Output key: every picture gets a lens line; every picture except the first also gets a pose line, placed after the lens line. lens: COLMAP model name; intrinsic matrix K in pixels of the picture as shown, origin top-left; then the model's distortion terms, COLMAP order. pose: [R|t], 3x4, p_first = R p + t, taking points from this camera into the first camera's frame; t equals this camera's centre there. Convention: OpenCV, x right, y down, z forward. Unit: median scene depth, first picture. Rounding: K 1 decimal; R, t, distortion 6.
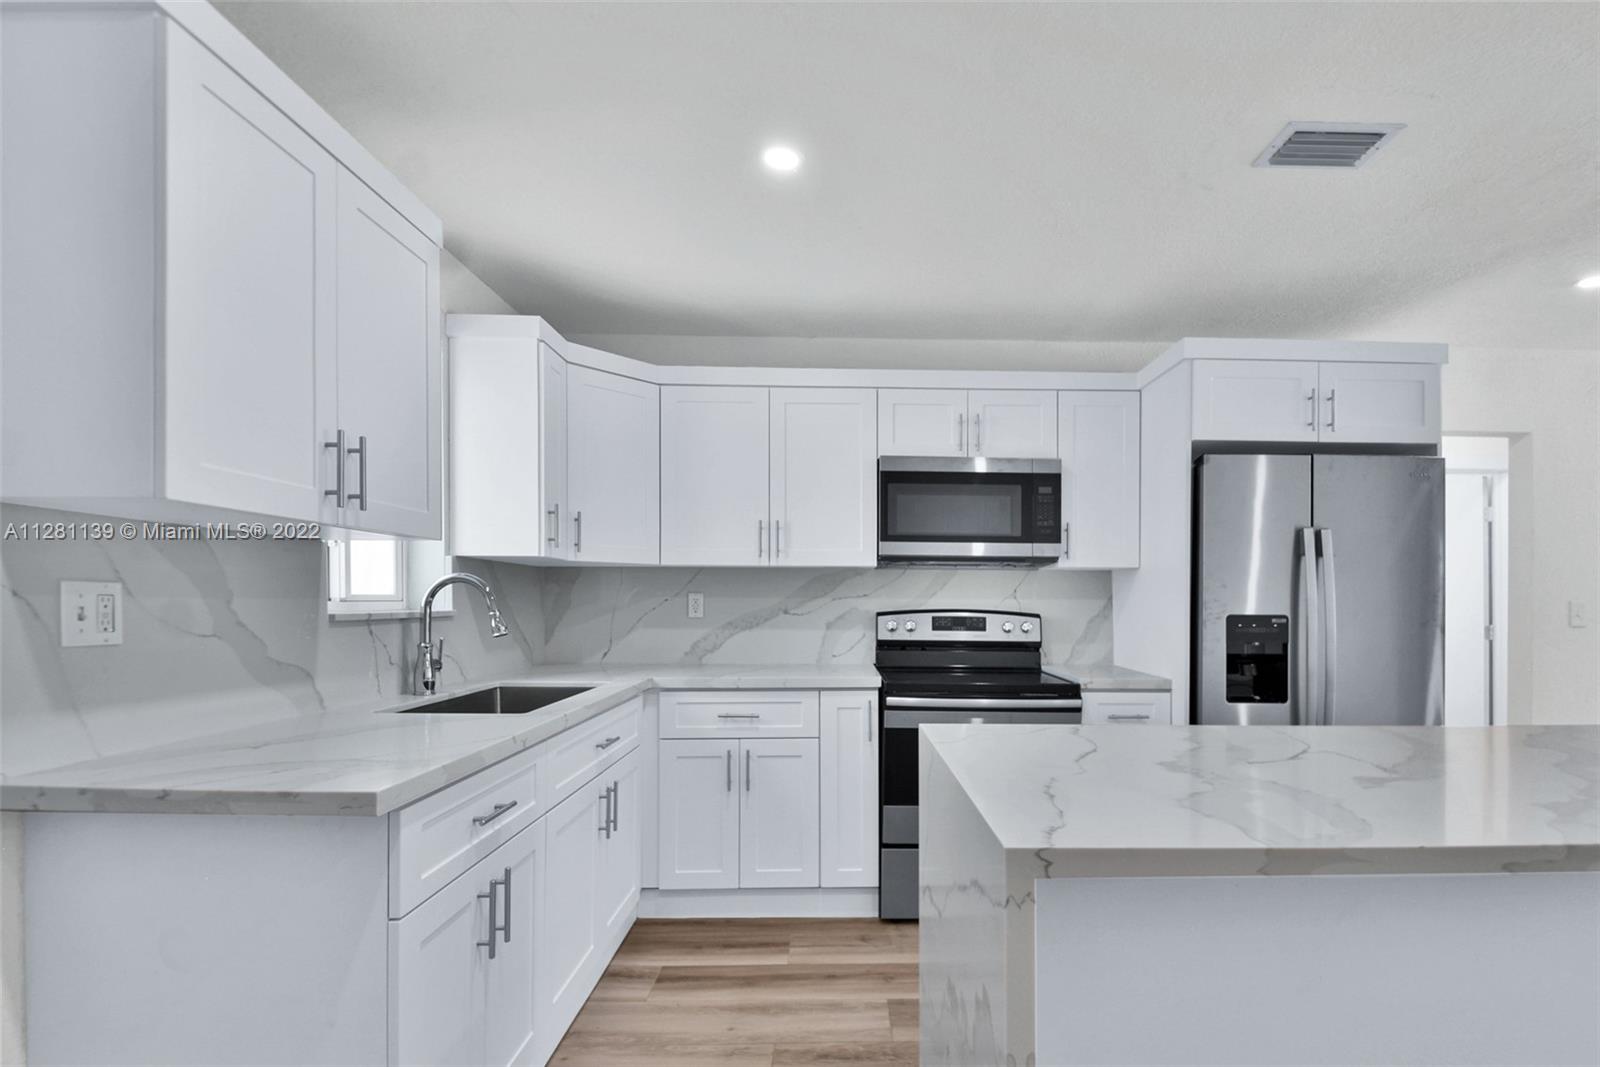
lens RADIAL K [[747.8, 0, 857.9], [0, 747.8, 589.7], [0, 0, 1]] dist [0.022337, -0.025769]
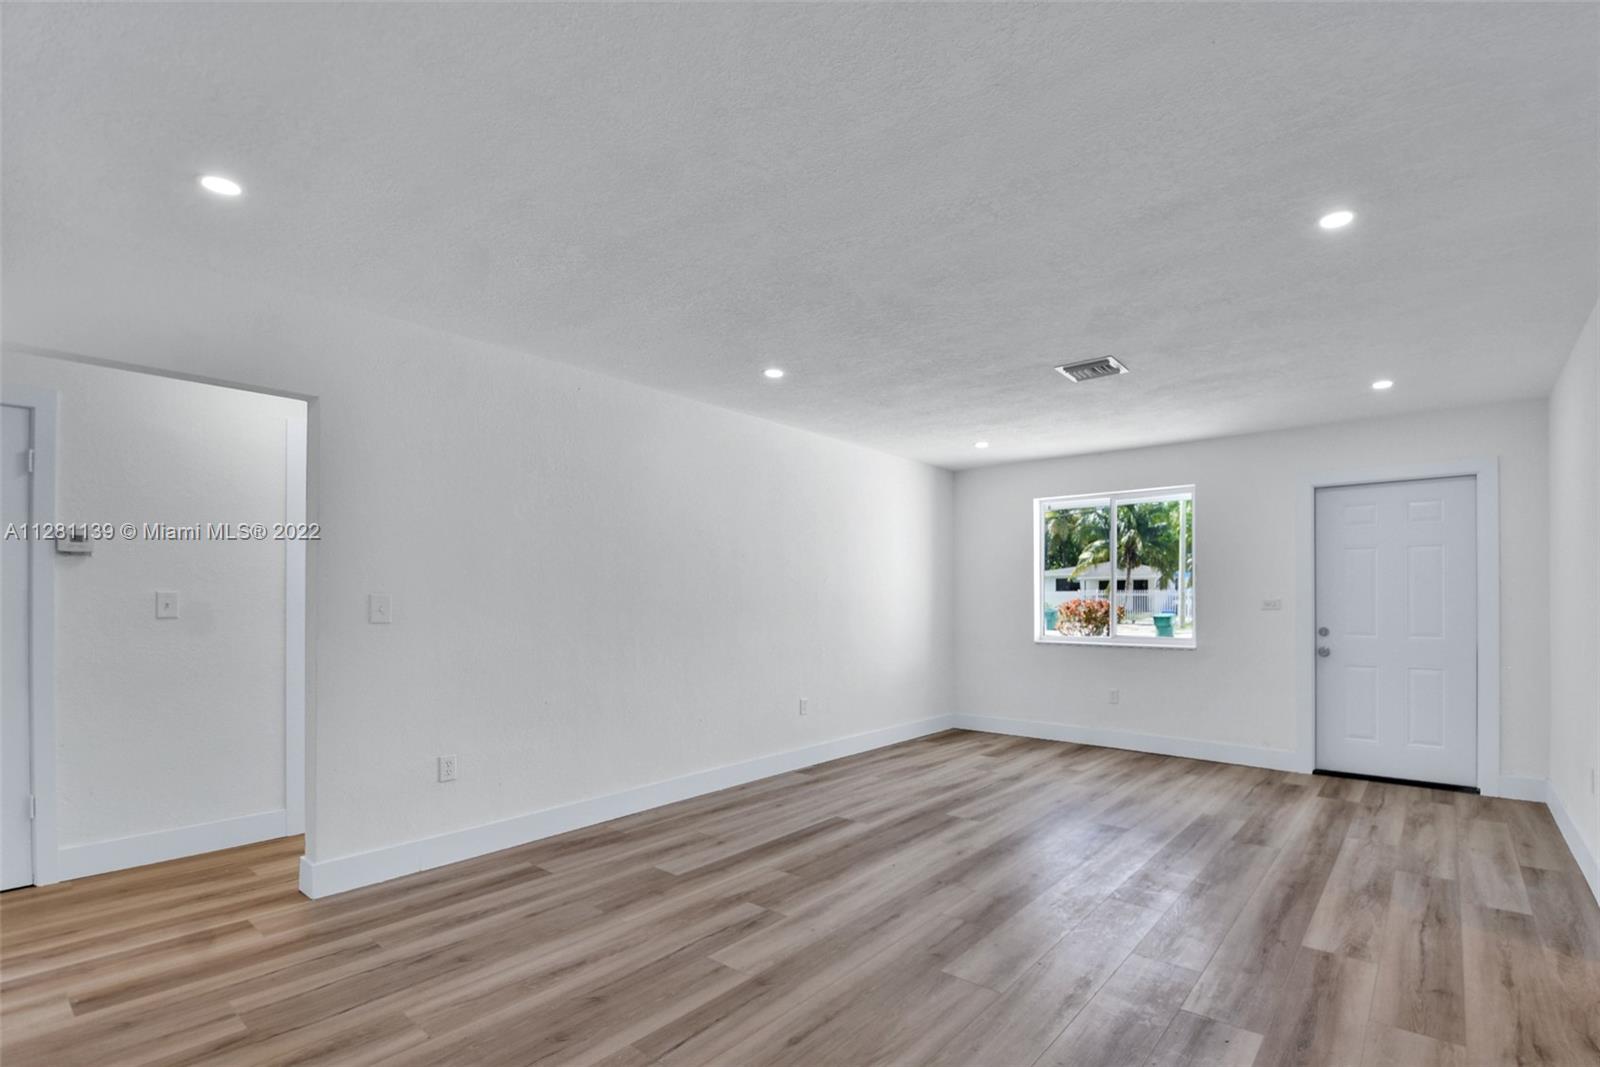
lens RADIAL K [[731.0, 0, 858.2], [0, 731.0, 599.2], [0, 0, 1]] dist [0.019379, -0.023709]
pose [[0.636548, -0.003803, 0.771227, 0.808361], [-0.010011, 0.999863, 0.013193, 0.004683], [-0.771172, -0.016119, 0.636423, -0.016682]]
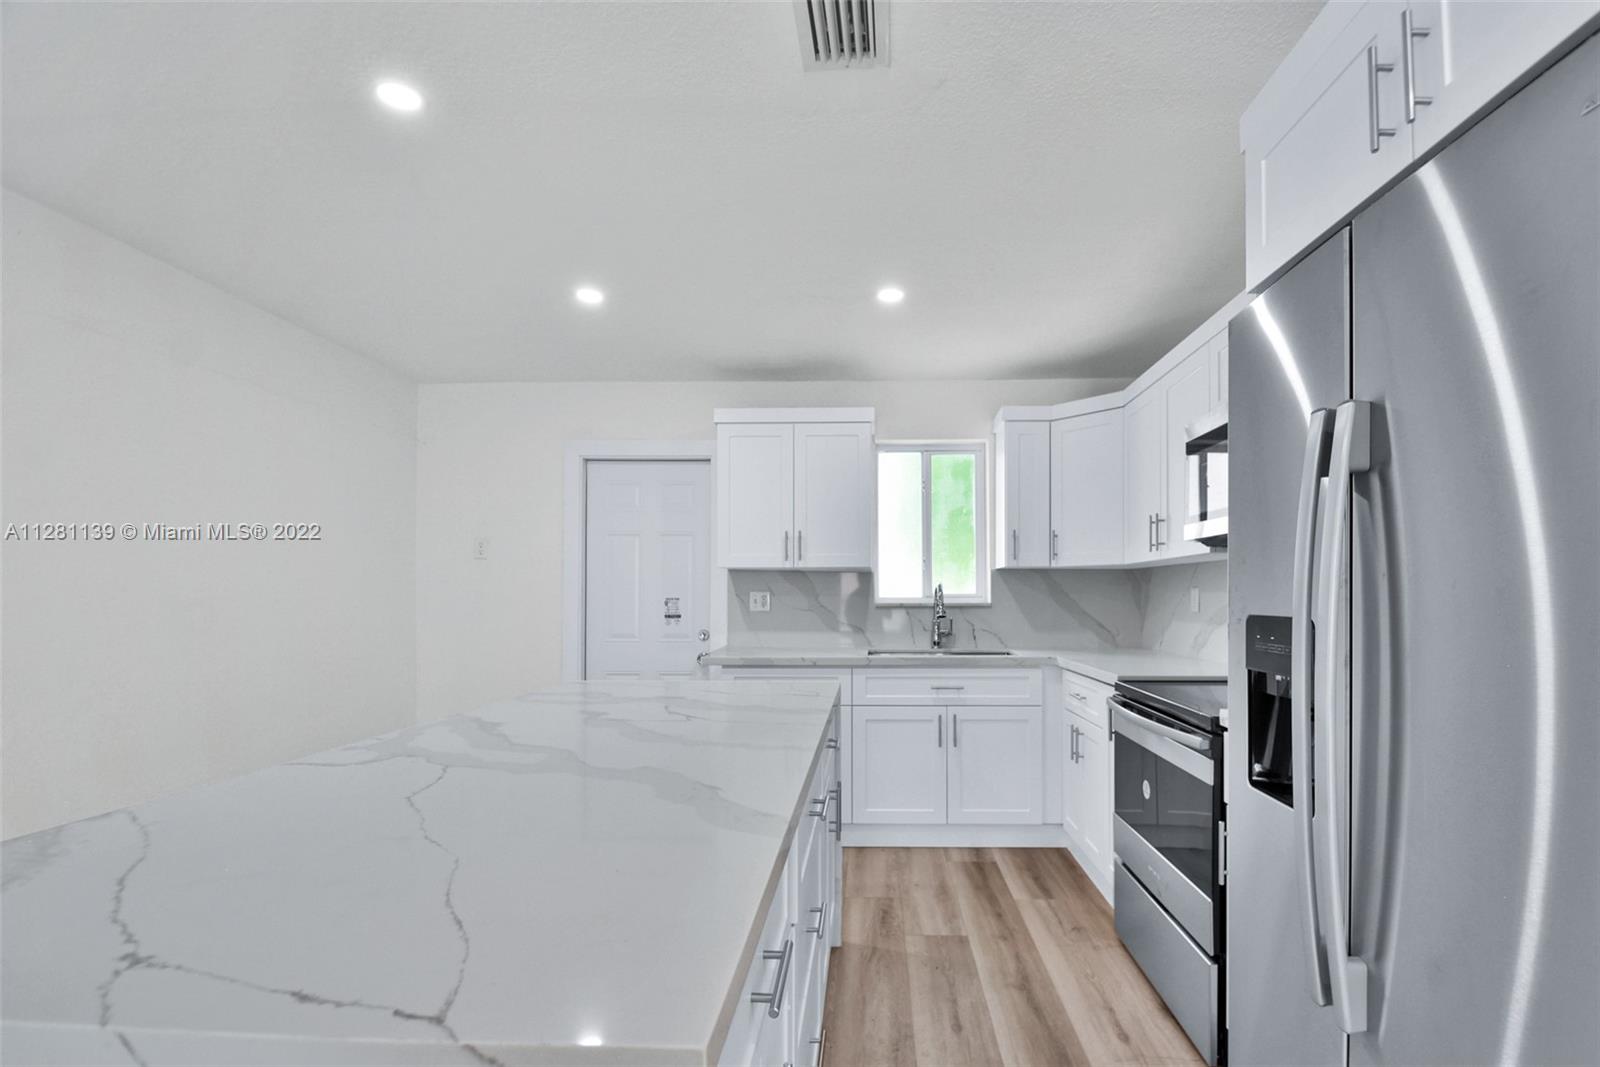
lens RADIAL K [[731.0, 0, 858.2], [0, 731.0, 599.2], [0, 0, 1]] dist [0.019379, -0.023709]
pose [[-0.045304, -0.002916, -0.998969, 0.959665], [0.017716, 0.999836, -0.003722, 0.018206], [0.998816, -0.017867, -0.045245, 0.716344]]
